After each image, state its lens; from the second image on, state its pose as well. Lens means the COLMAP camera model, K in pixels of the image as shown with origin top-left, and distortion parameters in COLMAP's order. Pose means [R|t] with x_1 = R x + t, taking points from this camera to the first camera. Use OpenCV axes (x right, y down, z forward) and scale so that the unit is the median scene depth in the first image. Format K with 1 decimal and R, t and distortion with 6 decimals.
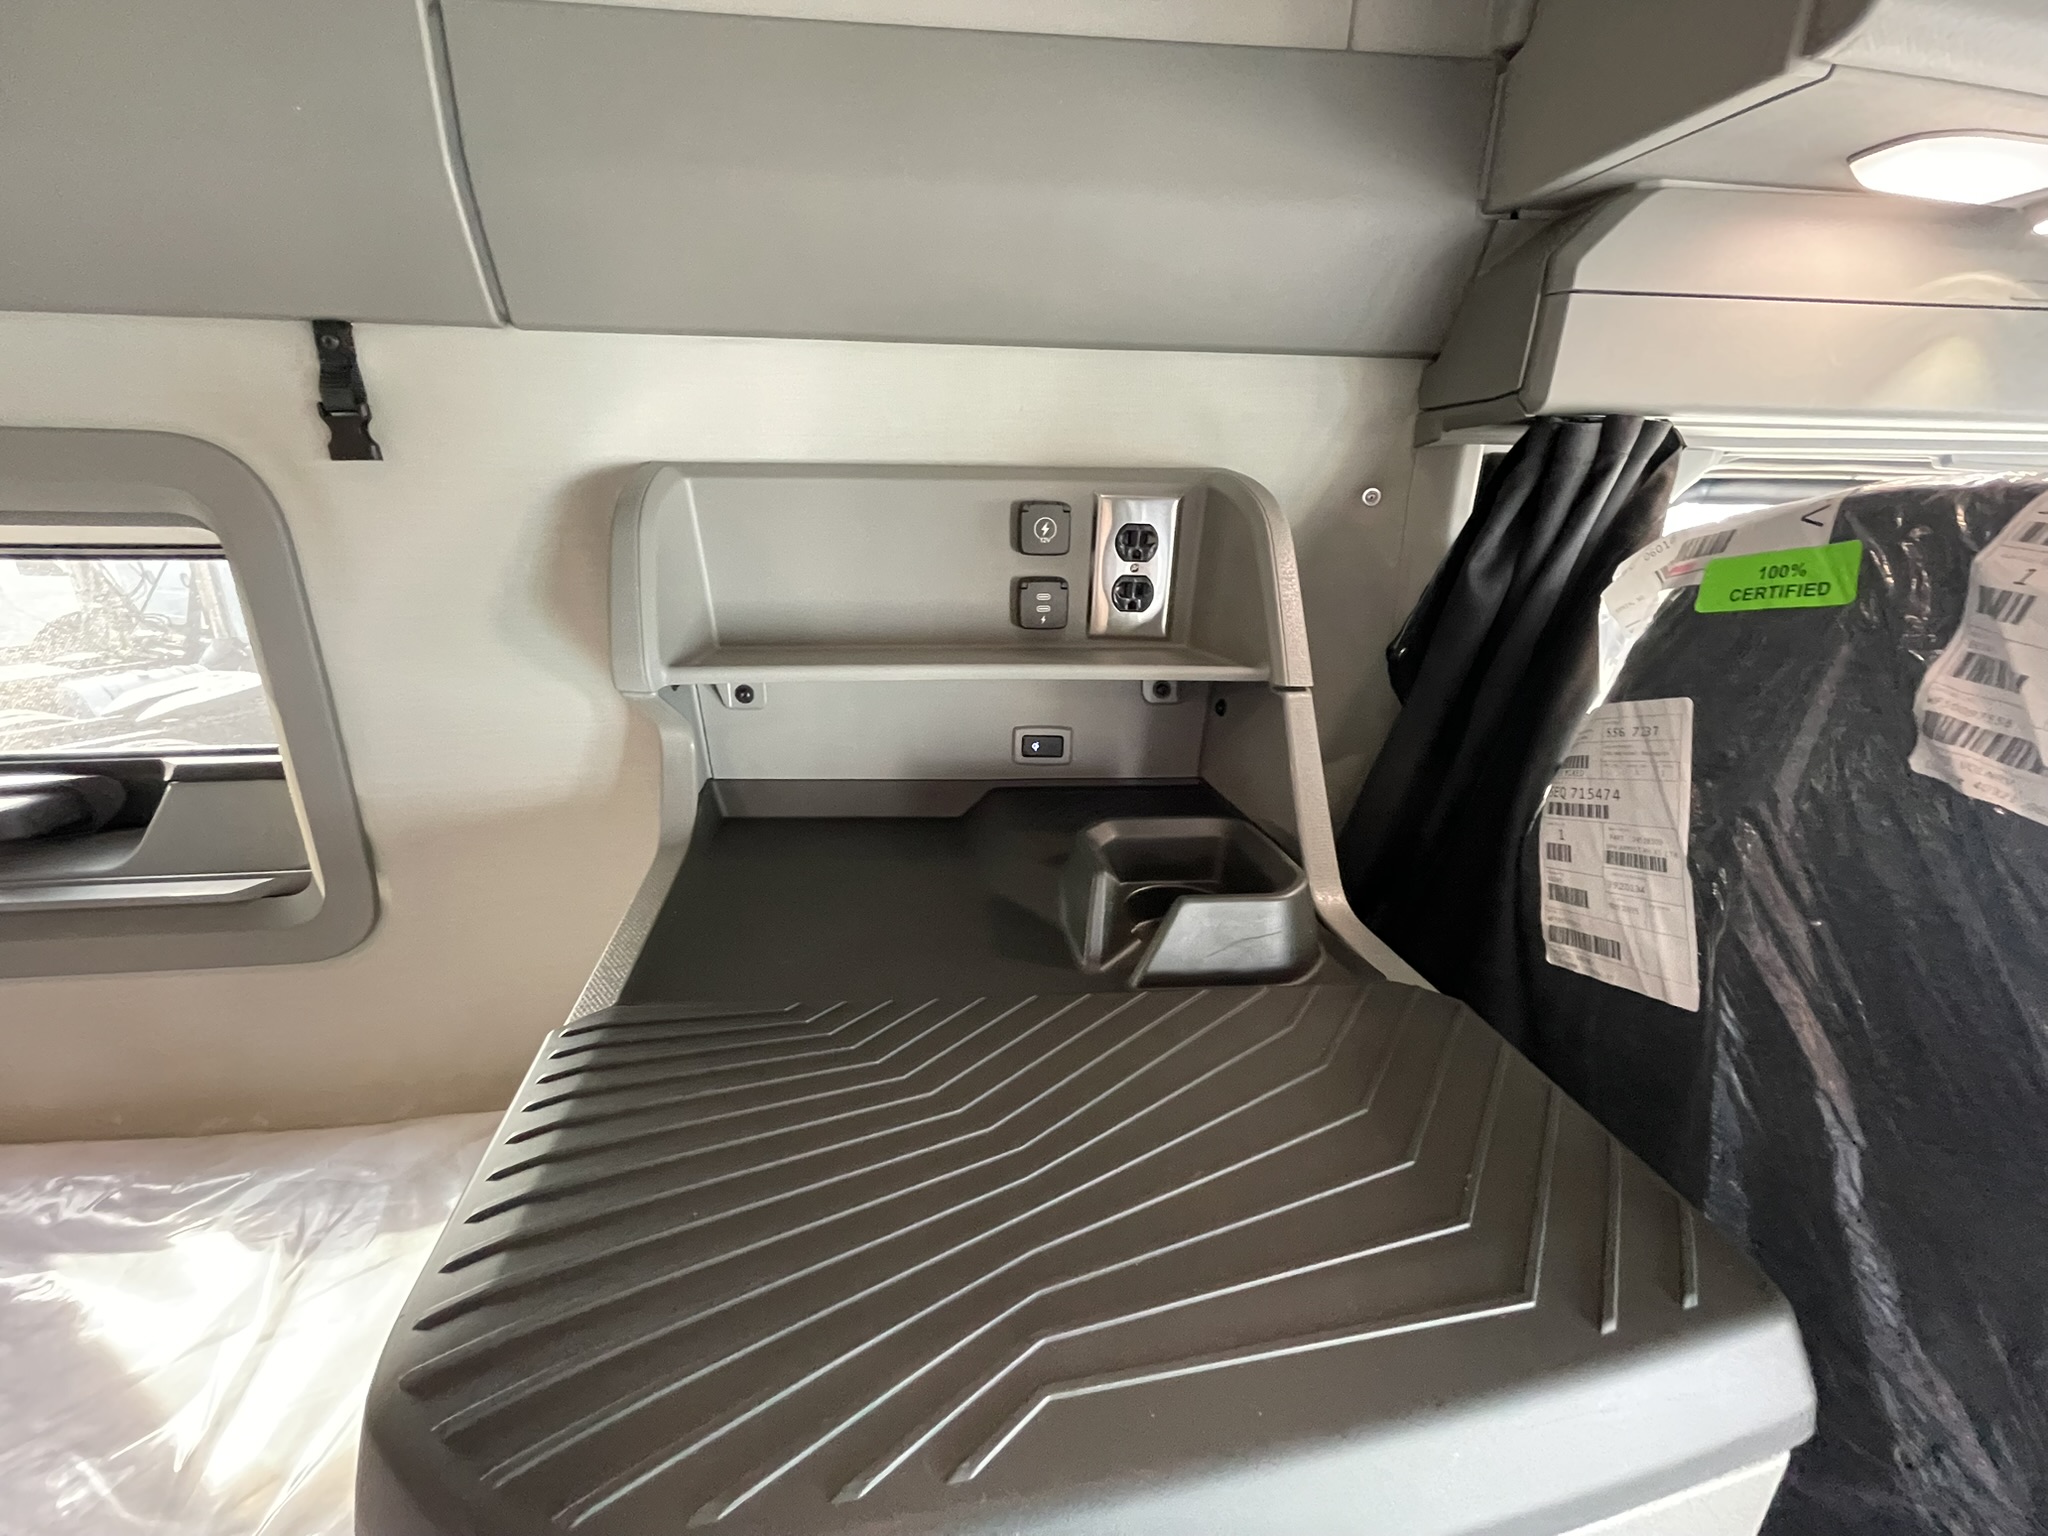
lens RADIAL K [[864.4, 0, 1024.0], [0, 864.4, 768.0], [0, 0, 1]] dist [-0.000845, -0.000273]
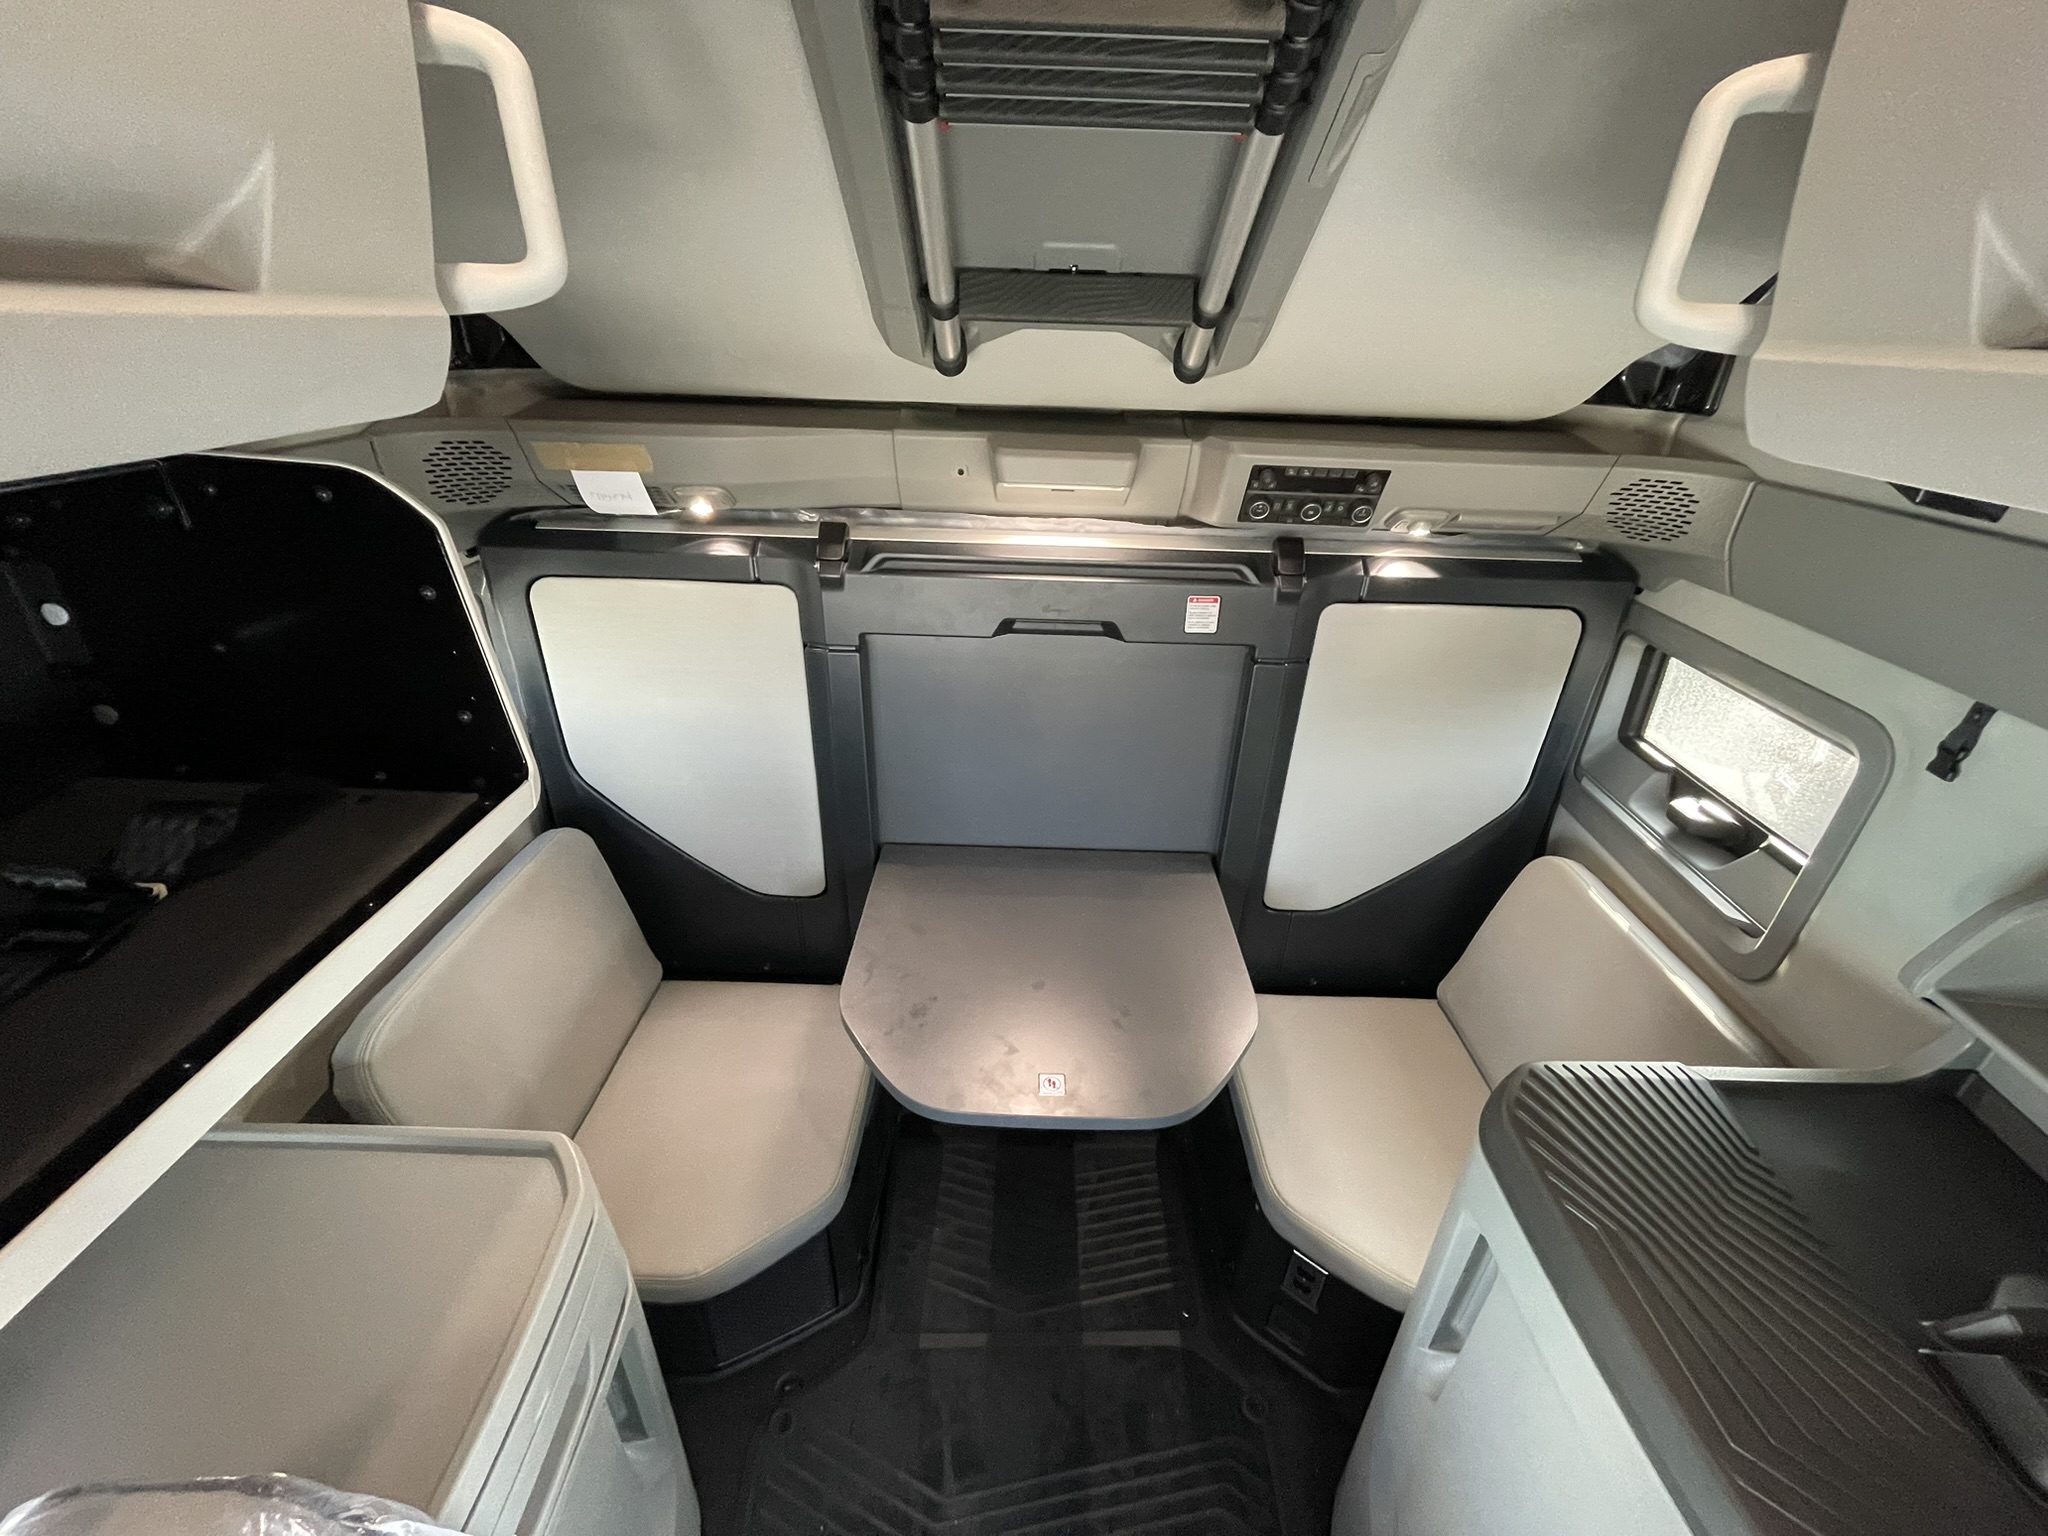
lens RADIAL K [[864.4, 0, 1024.0], [0, 864.4, 768.0], [0, 0, 1]] dist [-0.000845, -0.000273]
pose [[-0.150543, 0.443919, -0.883330, 0.923969], [-0.365986, 0.805004, 0.466930, -0.501543], [0.918363, 0.393579, 0.041281, -0.662098]]
